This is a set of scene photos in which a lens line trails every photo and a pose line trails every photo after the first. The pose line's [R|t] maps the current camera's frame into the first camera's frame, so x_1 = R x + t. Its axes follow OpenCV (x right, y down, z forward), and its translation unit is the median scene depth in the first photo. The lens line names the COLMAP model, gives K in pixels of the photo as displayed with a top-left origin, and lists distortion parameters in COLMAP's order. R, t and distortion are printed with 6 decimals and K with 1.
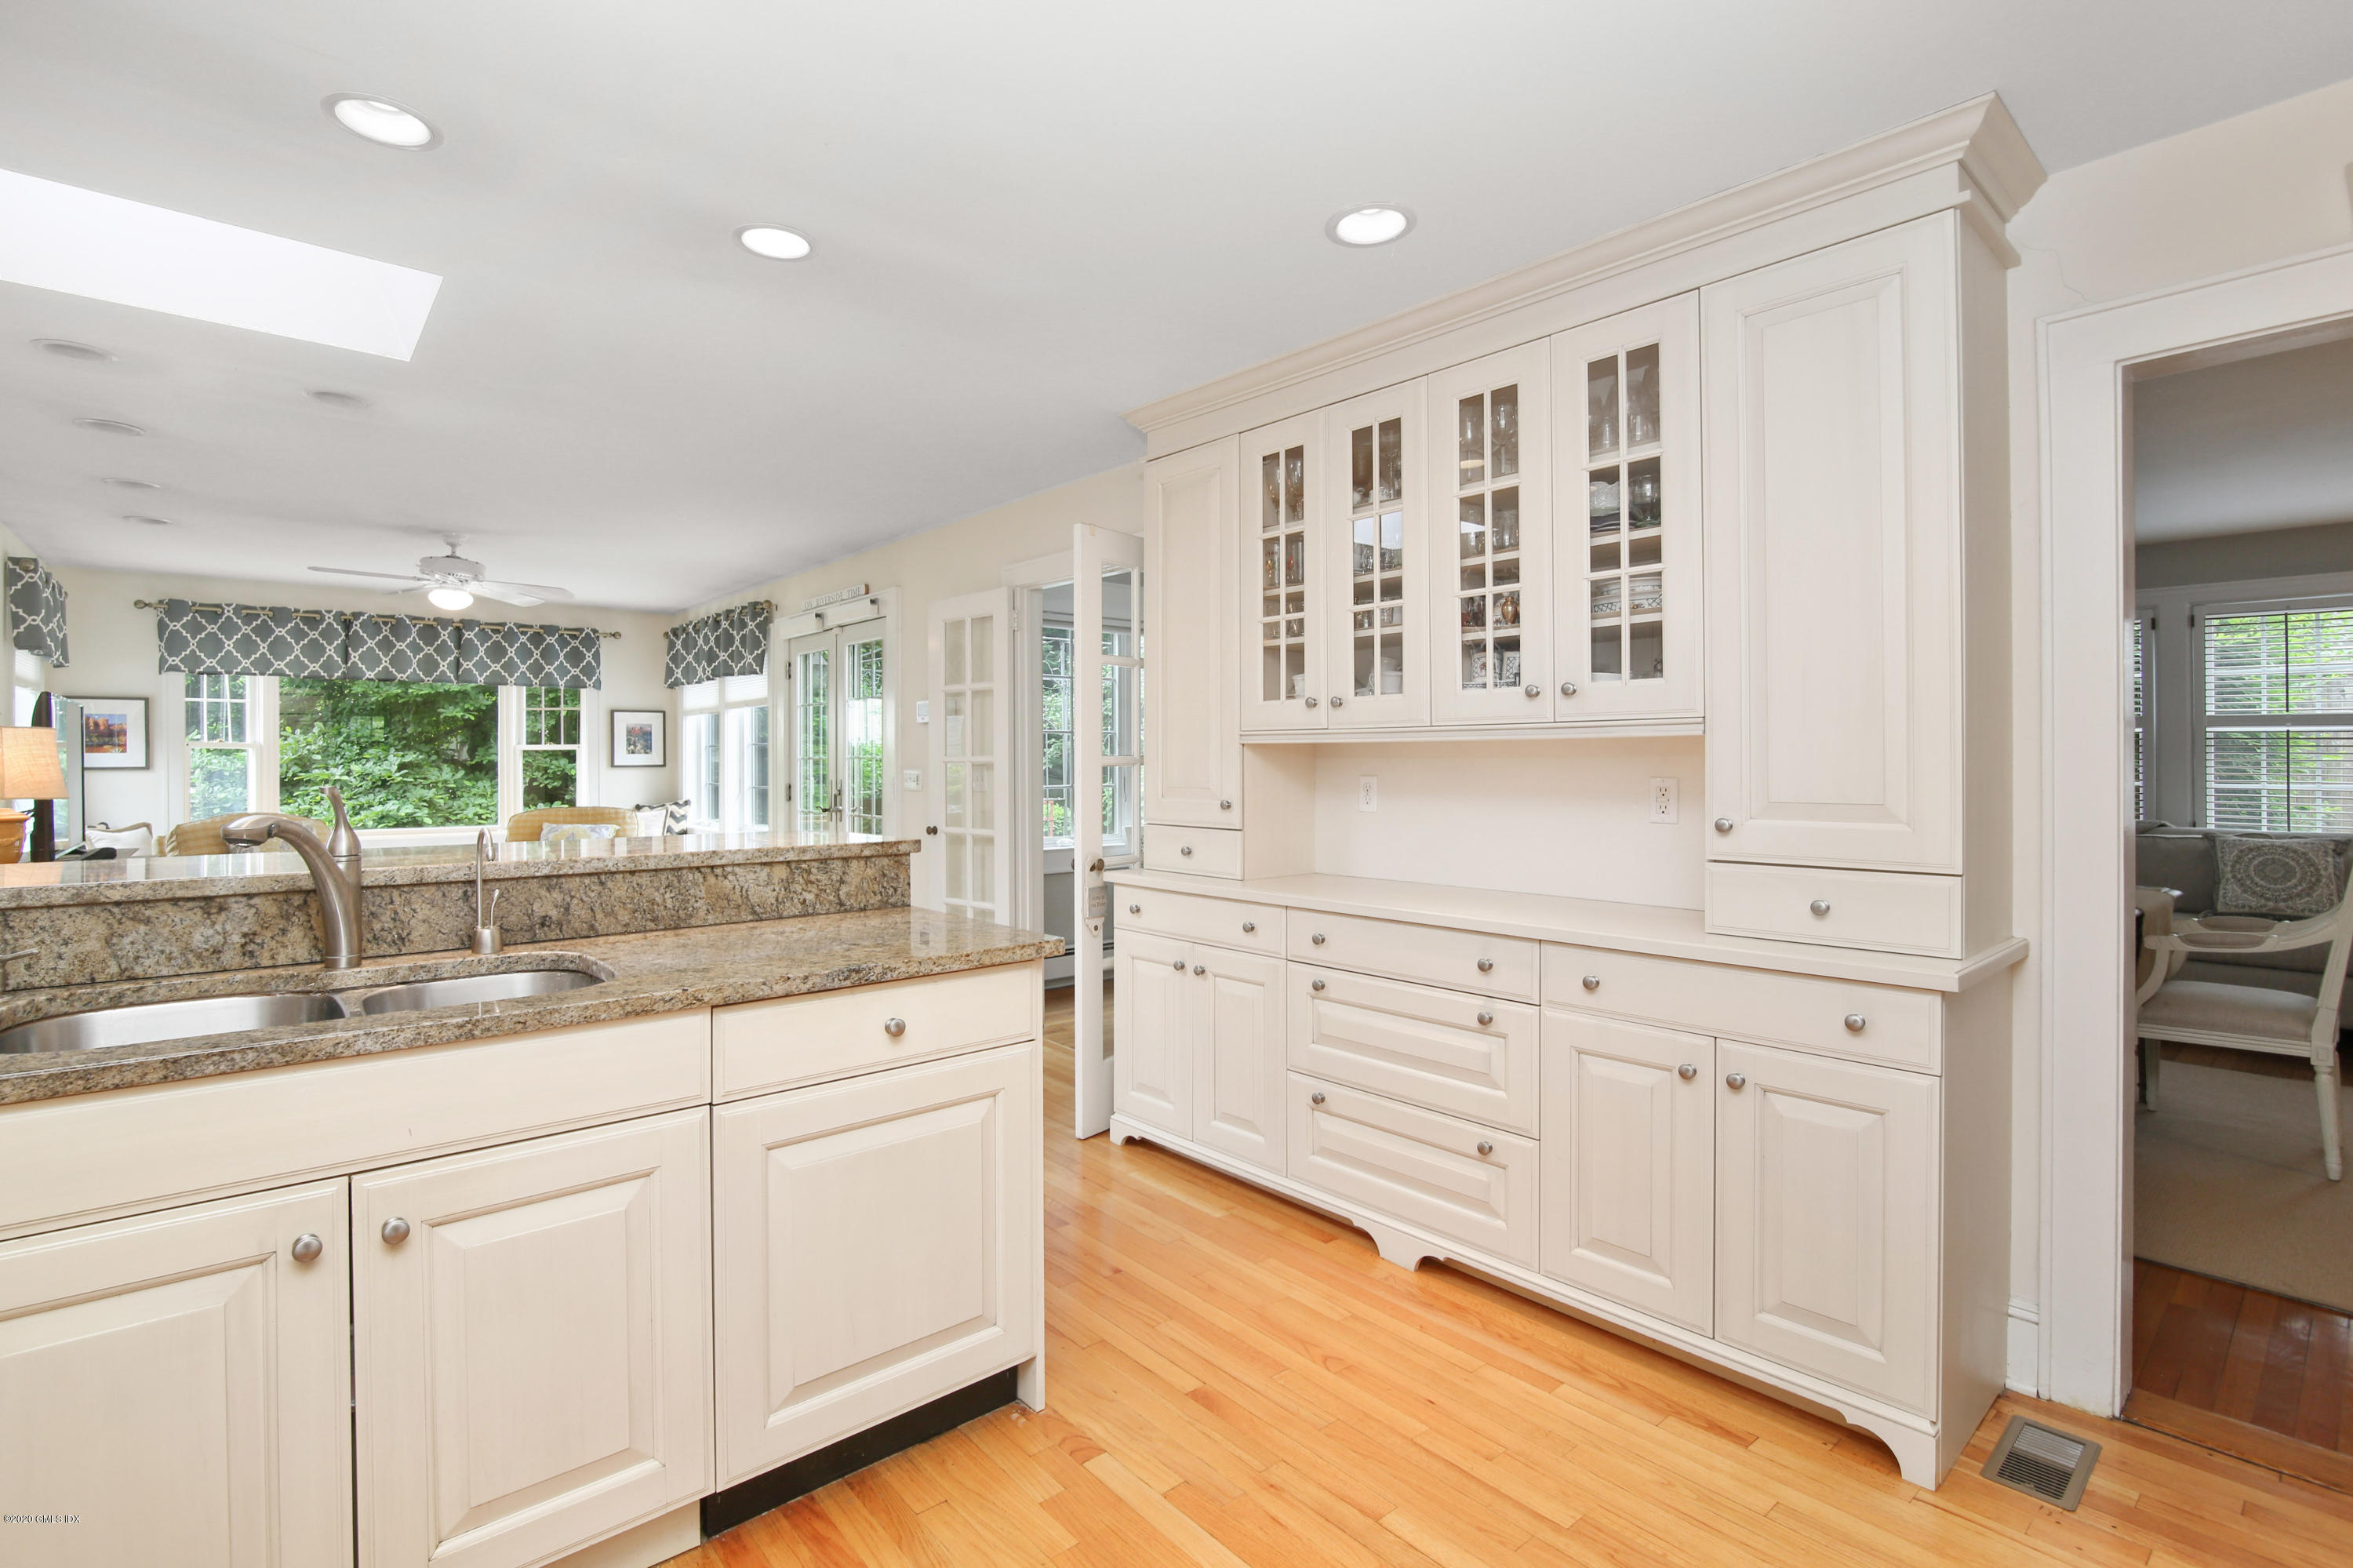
lens RADIAL K [[1100.4, 0, 1140.1], [0, 1100.4, 762.7], [0, 0, 1]] dist [-0.003266, -0.000261]
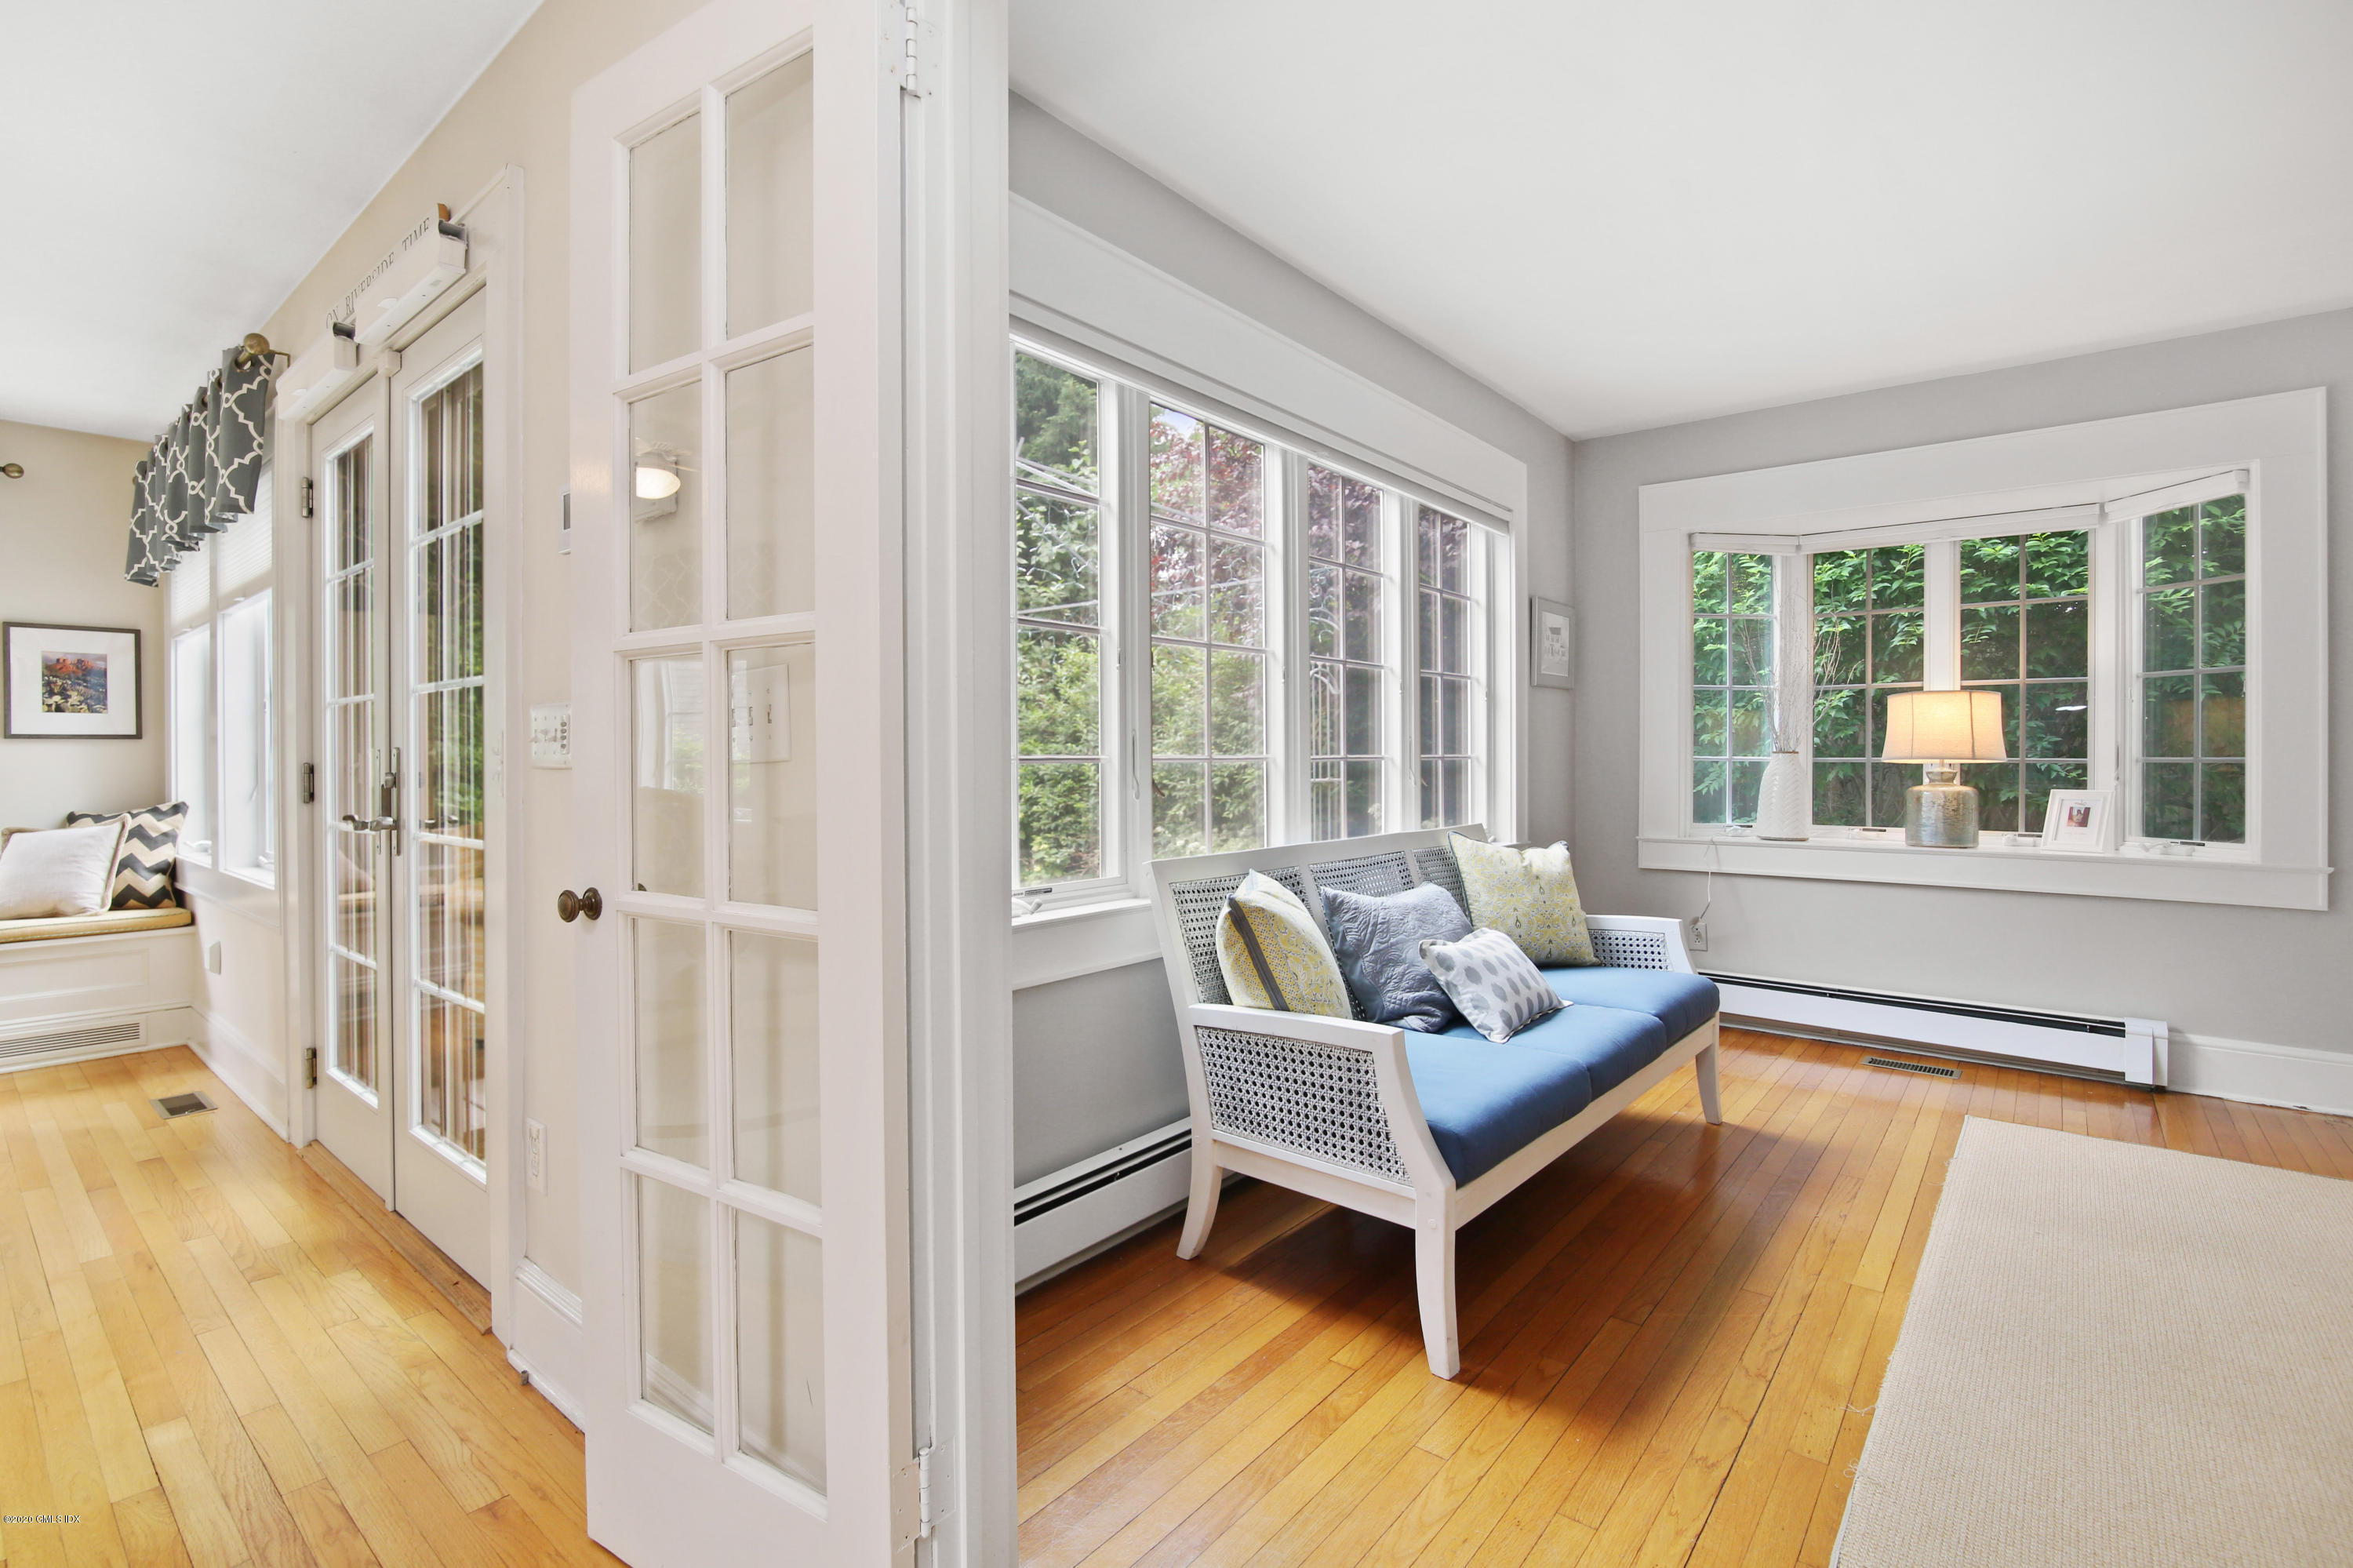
lens RADIAL K [[1097.0, 0, 1137.7], [0, 1097.0, 764.8], [0, 0, 1]] dist [-0.016067, 0.000767]
pose [[0.985759, -0.004073, 0.168112, -0.068432], [0.003556, 0.999988, 0.003372, 0.018413], [-0.168124, -0.002726, 0.985762, 0.494557]]
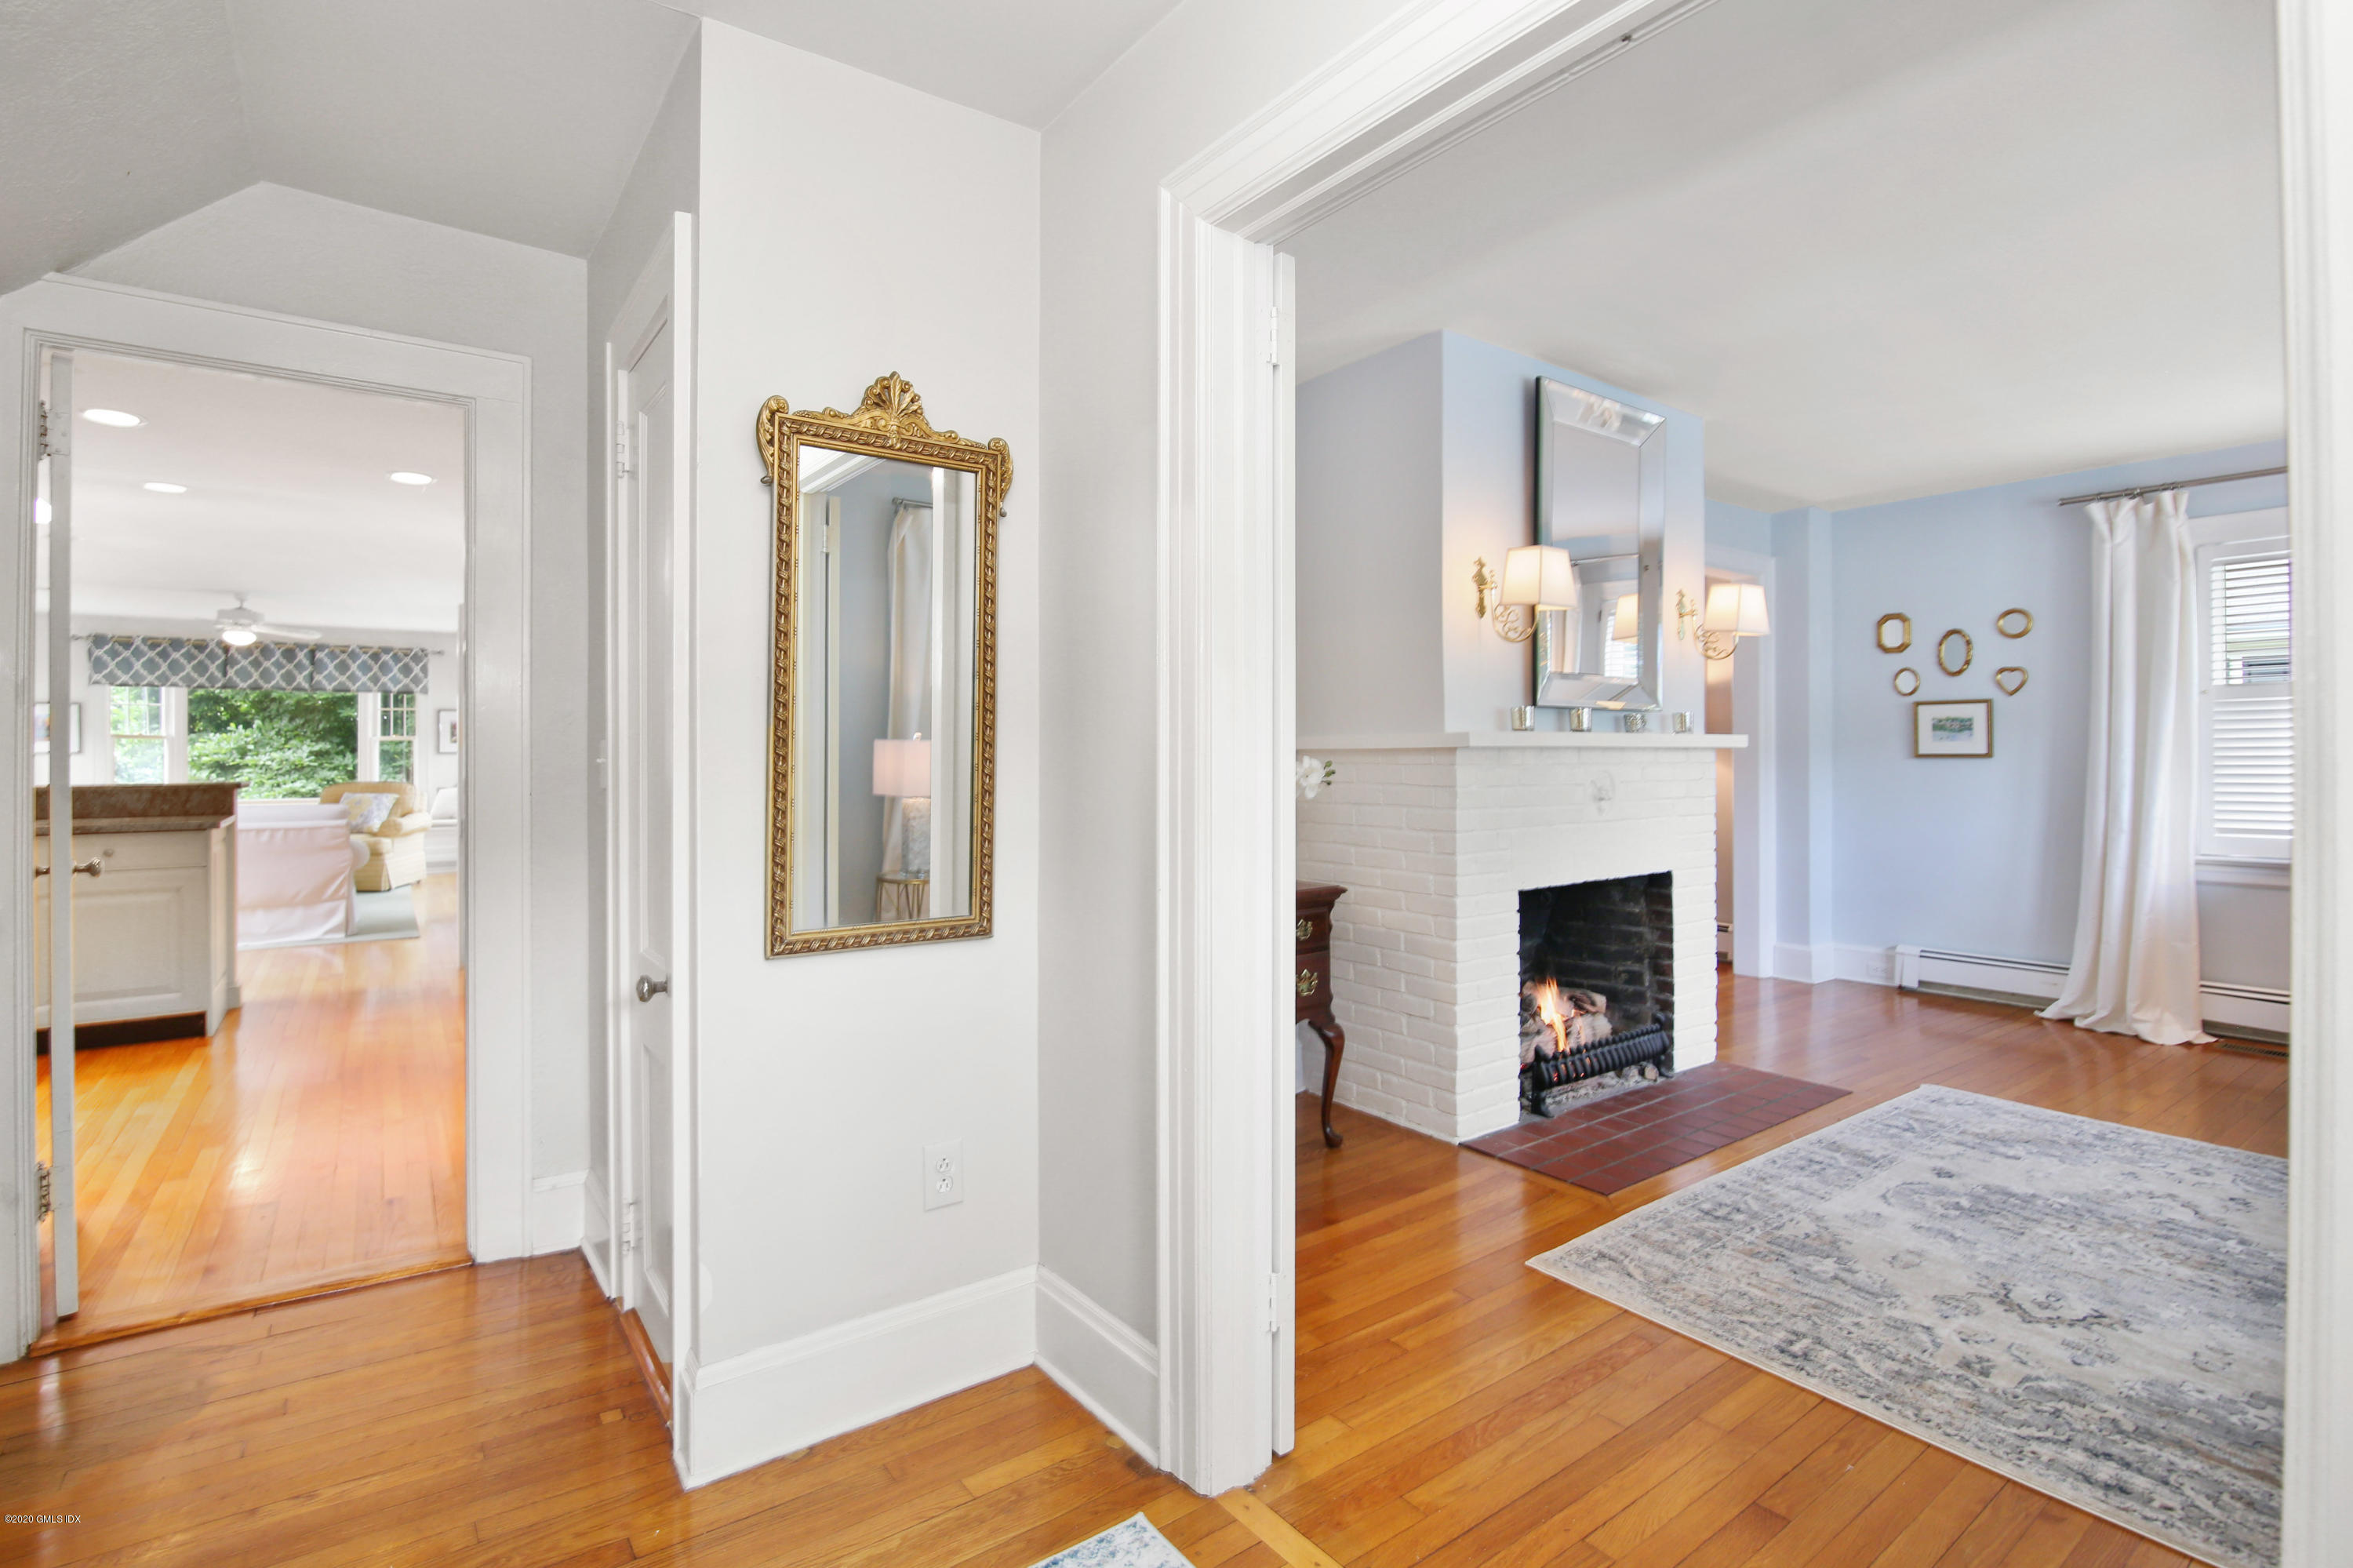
lens RADIAL K [[1102.3, 0, 1156.5], [0, 1102.3, 746.9], [0, 0, 1]] dist [-0.017050, 0.000472]
pose [[0.997535, -0.000592, -0.070168, 0.528439], [-0.000025, 0.999961, -0.008791, 0.008649], [0.070171, 0.008771, 0.997496, -0.275091]]
